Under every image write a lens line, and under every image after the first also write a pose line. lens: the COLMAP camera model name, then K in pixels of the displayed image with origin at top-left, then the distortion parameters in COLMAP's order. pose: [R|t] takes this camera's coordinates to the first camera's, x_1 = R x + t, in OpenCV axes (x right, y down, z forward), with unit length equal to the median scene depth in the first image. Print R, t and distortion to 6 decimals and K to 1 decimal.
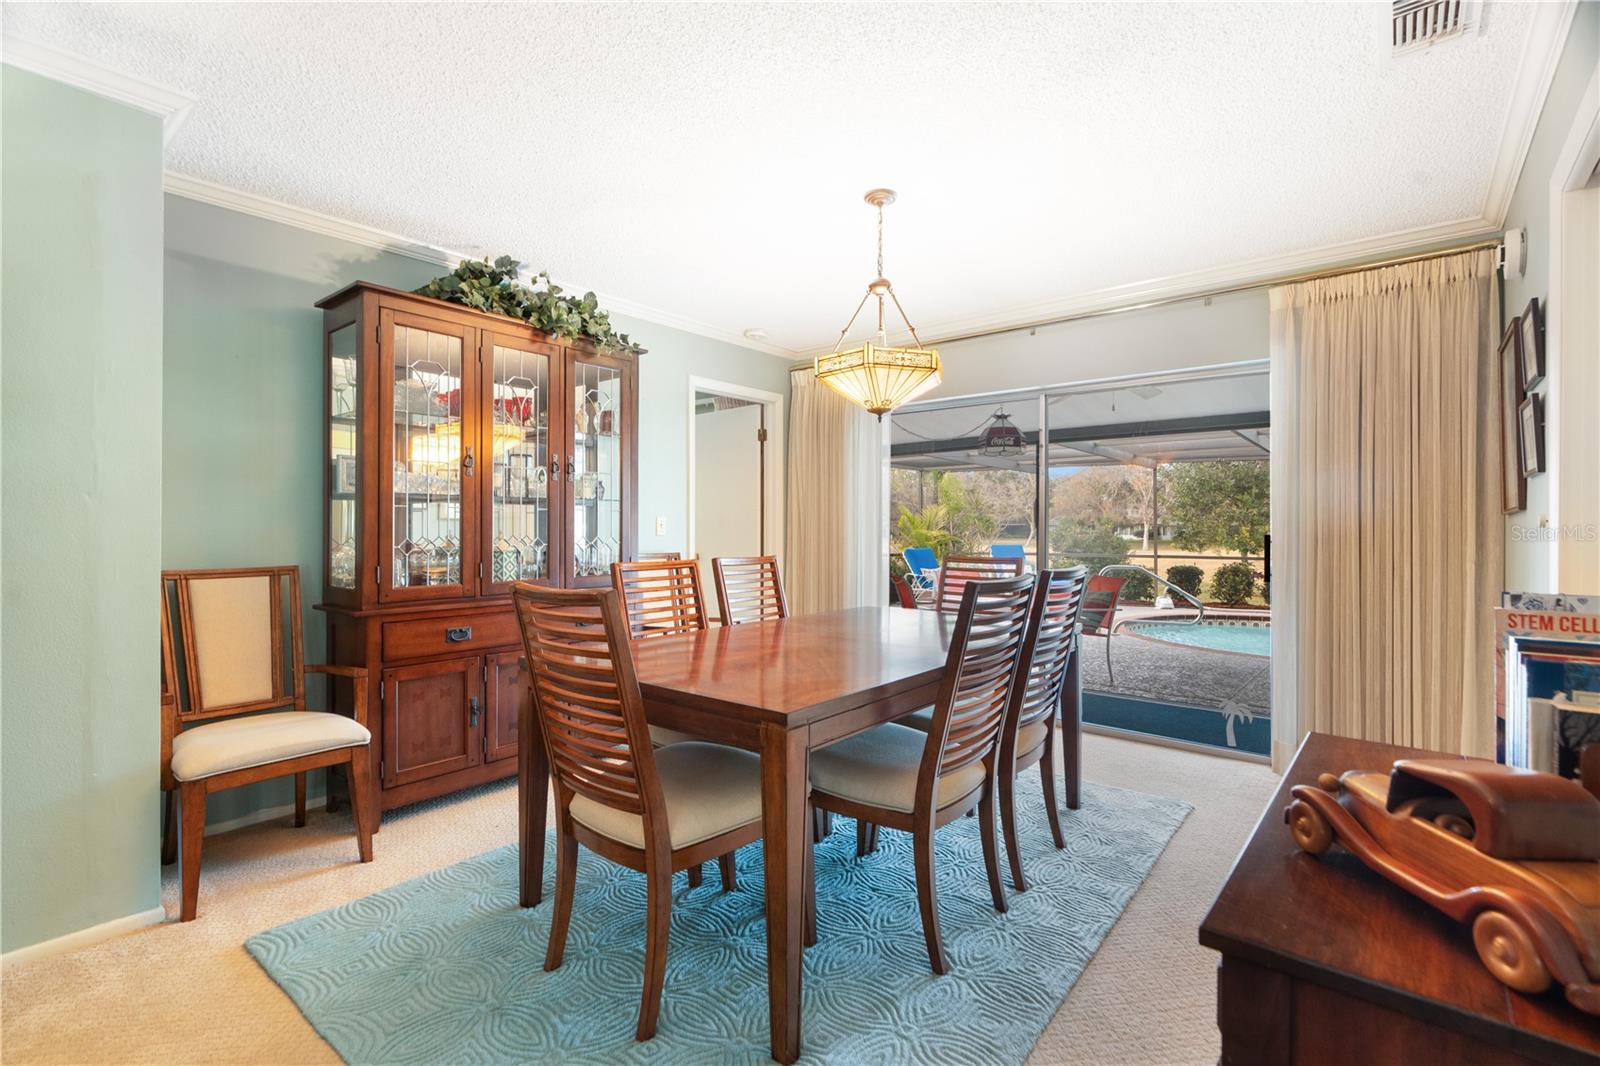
lens RADIAL K [[736.1, 0, 800.0], [0, 736.1, 533.0], [0, 0, 1]] dist [-0.001769, 0.000361]
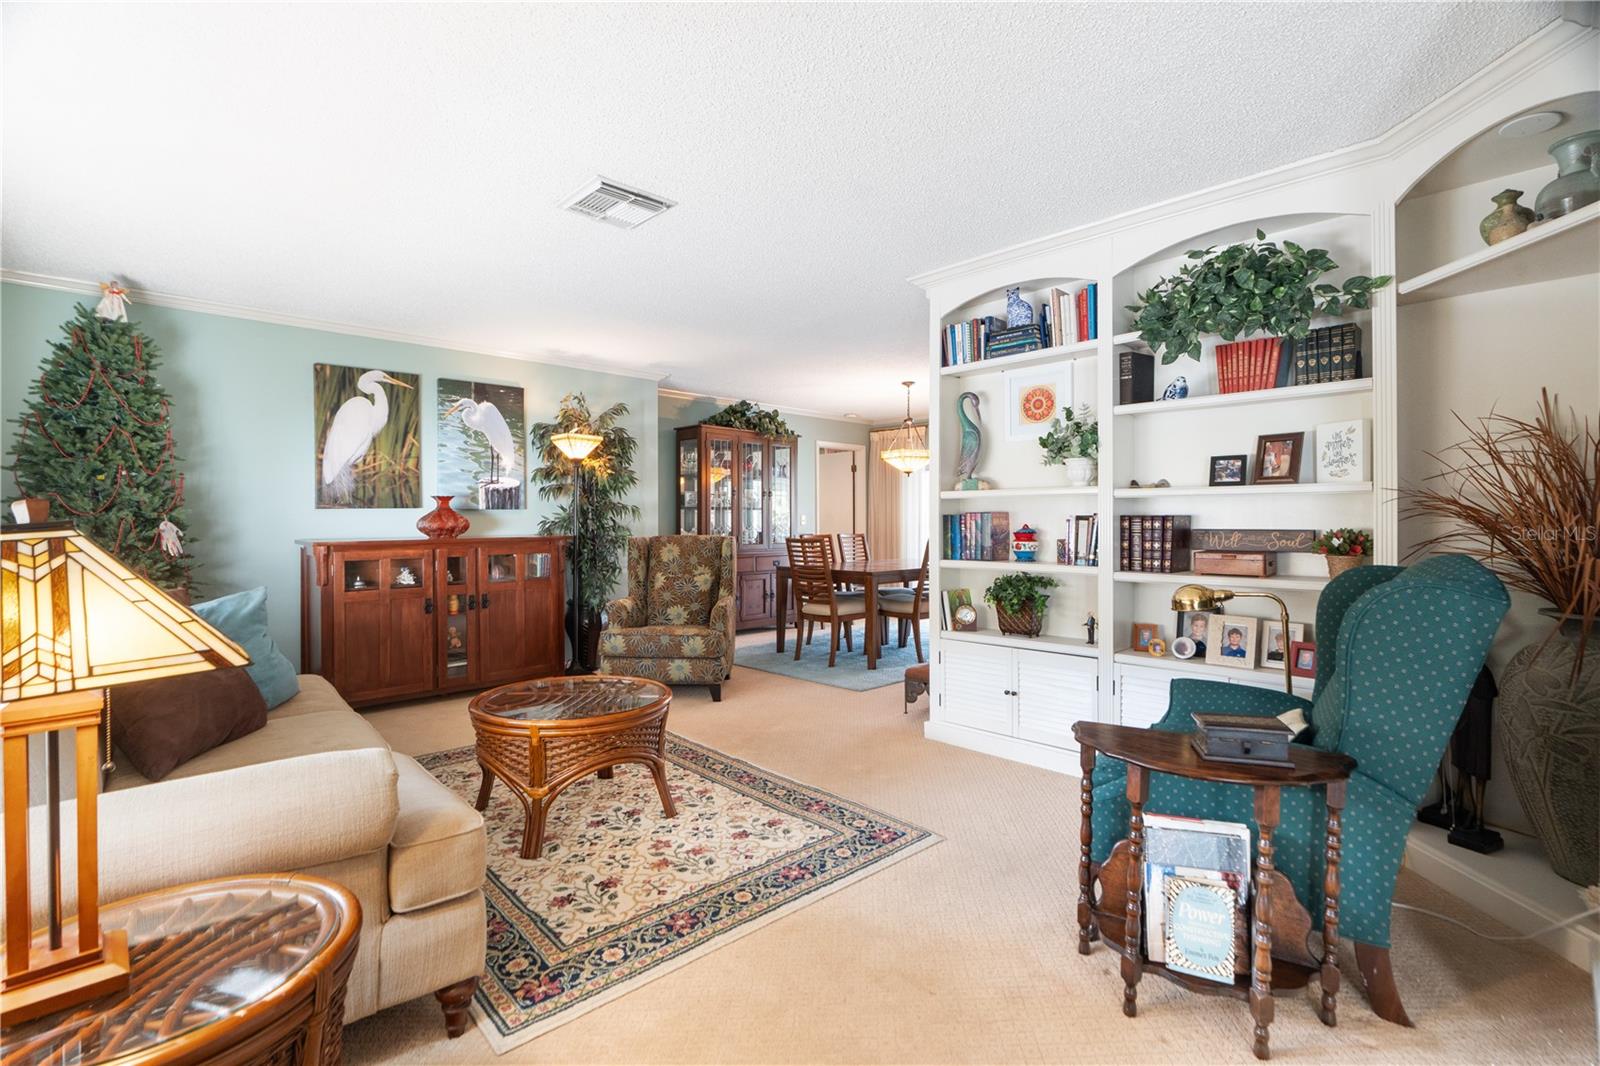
lens RADIAL K [[739.6, 0, 788.9], [0, 739.6, 516.2], [0, 0, 1]] dist [-0.004260, 0.000025]
pose [[0.993572, -0.003106, -0.113160, -0.006392], [0.002434, 0.999979, -0.006080, -0.006784], [0.113177, 0.005765, 0.993558, -1.271369]]
